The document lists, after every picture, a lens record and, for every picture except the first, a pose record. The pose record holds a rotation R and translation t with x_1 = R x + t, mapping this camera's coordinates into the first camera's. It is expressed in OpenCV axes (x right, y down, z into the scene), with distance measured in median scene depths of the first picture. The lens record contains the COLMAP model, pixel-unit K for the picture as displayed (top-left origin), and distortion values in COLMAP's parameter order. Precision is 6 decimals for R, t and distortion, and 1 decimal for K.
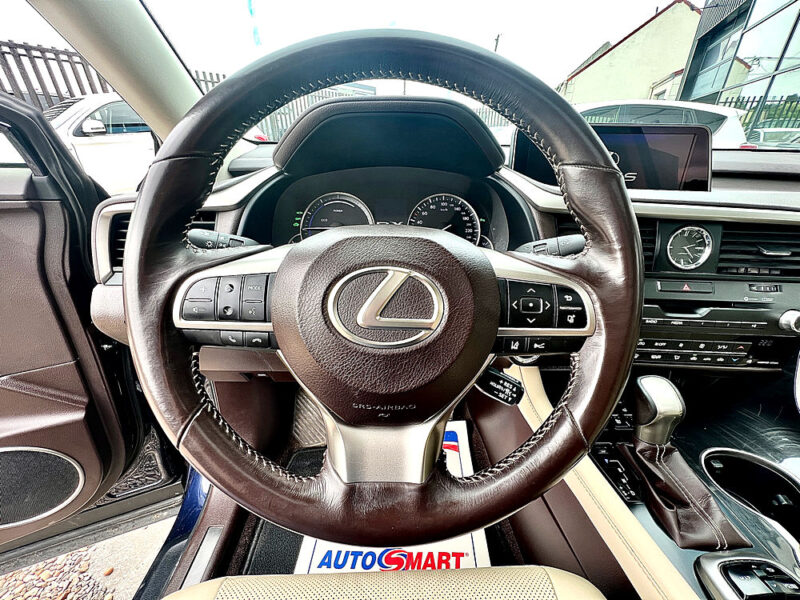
lens RADIAL K [[322.5, 0, 400.0], [0, 322.5, 300.0], [0, 0, 1]] dist [-0.000018, -0.000774]
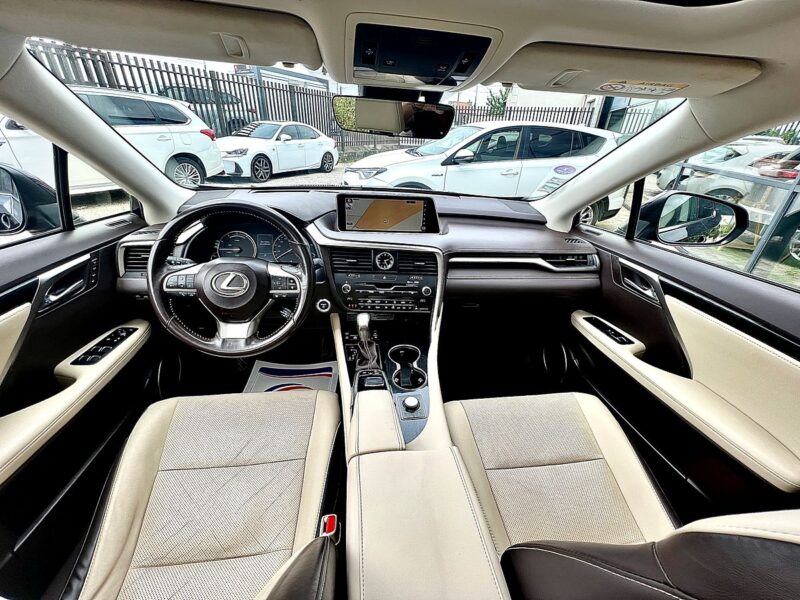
lens RADIAL K [[322.5, 0, 400.0], [0, 322.5, 300.0], [0, 0, 1]] dist [-0.000018, -0.000774]
pose [[0.993167, -0.012897, 0.115990, 0.067497], [0.009607, 0.999537, 0.028879, 0.005647], [-0.116309, -0.027567, 0.992830, -0.131648]]
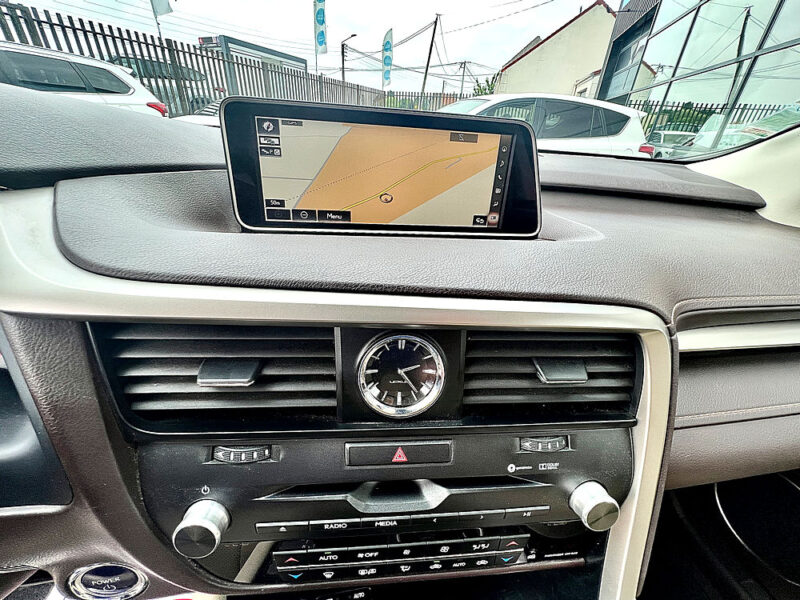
lens RADIAL K [[322.5, 0, 400.0], [0, 322.5, 300.0], [0, 0, 1]] dist [-0.000018, -0.000774]
pose [[0.986722, -0.022443, 0.160859, 0.076187], [0.015269, 0.998839, 0.045692, -0.028006], [-0.161698, -0.042630, 0.985919, 0.049105]]
